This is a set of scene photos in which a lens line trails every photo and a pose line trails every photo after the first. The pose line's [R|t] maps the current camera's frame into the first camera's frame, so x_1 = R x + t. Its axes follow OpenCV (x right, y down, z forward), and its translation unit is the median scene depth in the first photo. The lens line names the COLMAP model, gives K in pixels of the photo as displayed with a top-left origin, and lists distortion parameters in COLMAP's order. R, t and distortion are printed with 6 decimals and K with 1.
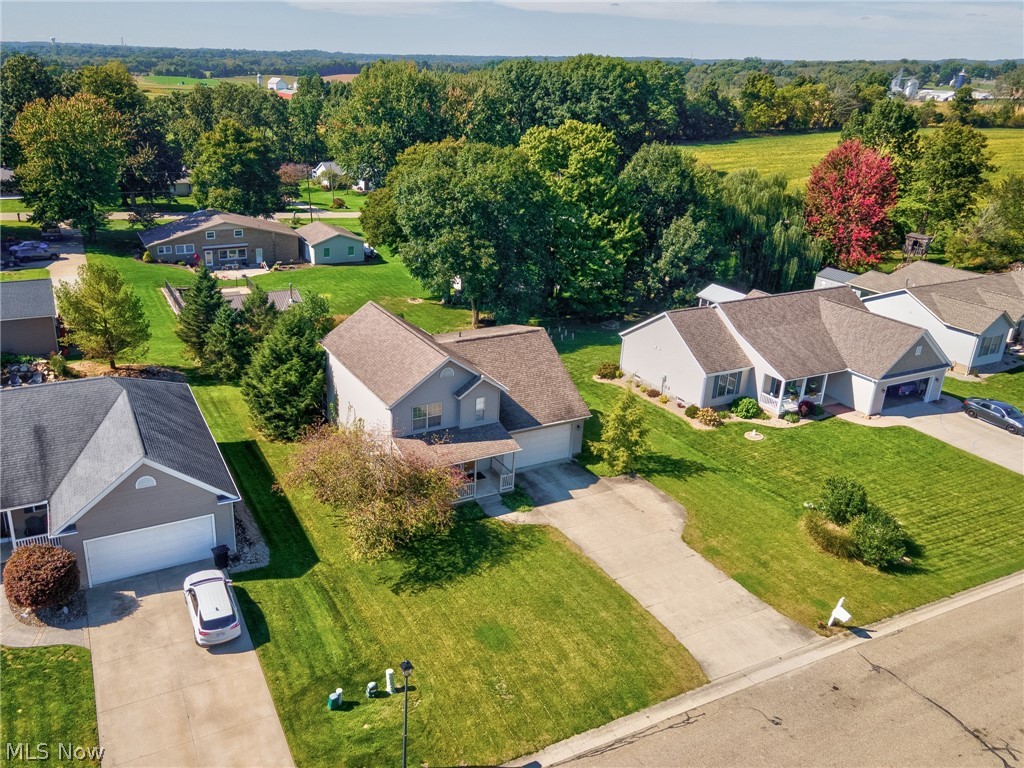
lens RADIAL K [[974.0, 0, 533.0], [0, 974.0, 364.7], [0, 0, 1]] dist [0.020457, 0.106215]
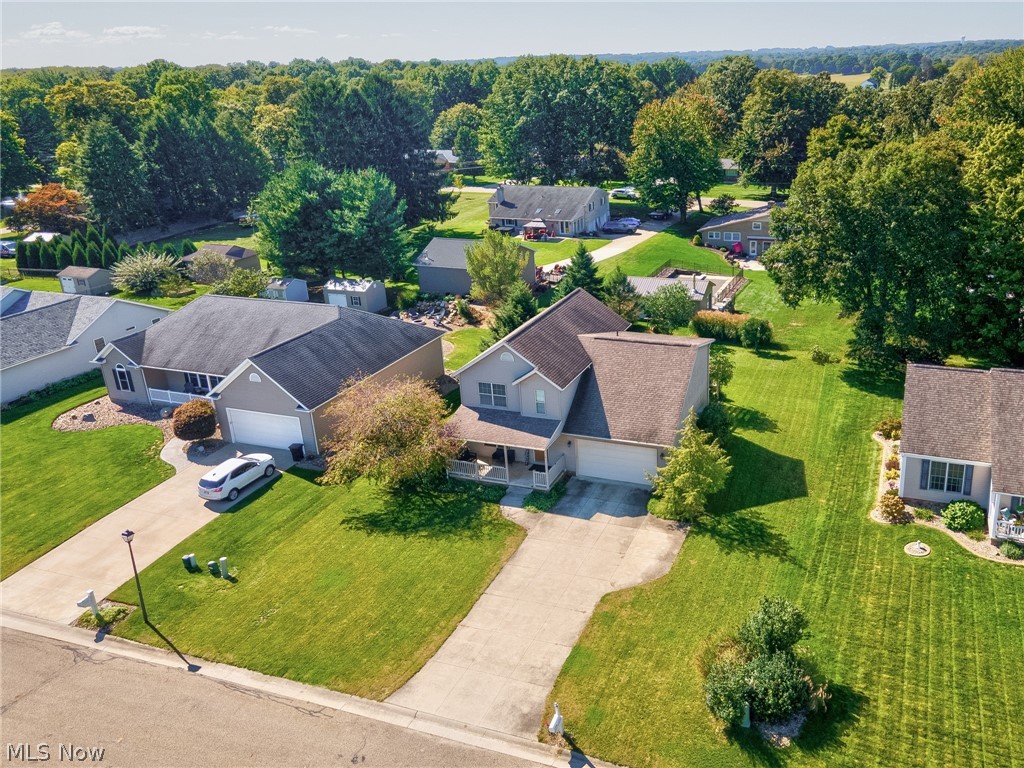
lens RADIAL K [[978.0, 0, 565.8], [0, 978.0, 383.2], [0, 0, 1]] dist [0.006250, 0.125299]
pose [[0.598186, 0.218010, -0.771133, 0.584286], [-0.203874, 0.972022, 0.116654, -0.076386], [0.774990, 0.087433, 0.625897, 0.313386]]
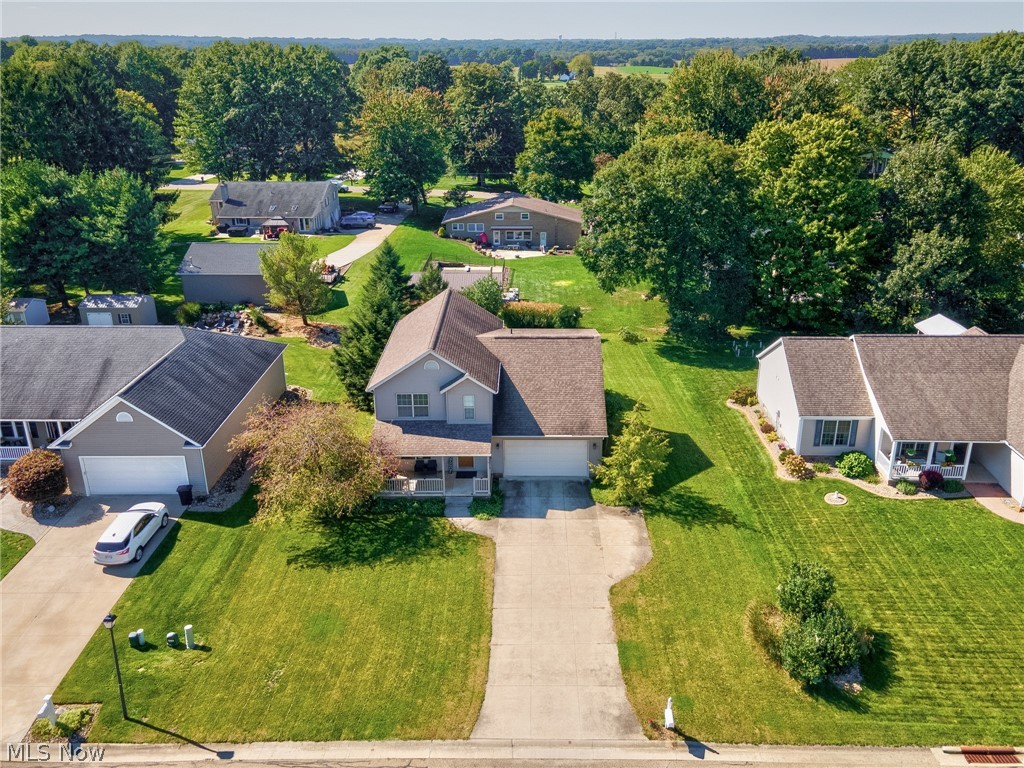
lens RADIAL K [[974.0, 0, 533.0], [0, 974.0, 364.7], [0, 0, 1]] dist [0.020457, 0.106215]
pose [[0.856889, 0.143143, -0.495229, 0.385398], [-0.136827, 0.989371, 0.049221, -0.043580], [0.497011, 0.025584, 0.867367, 0.143132]]
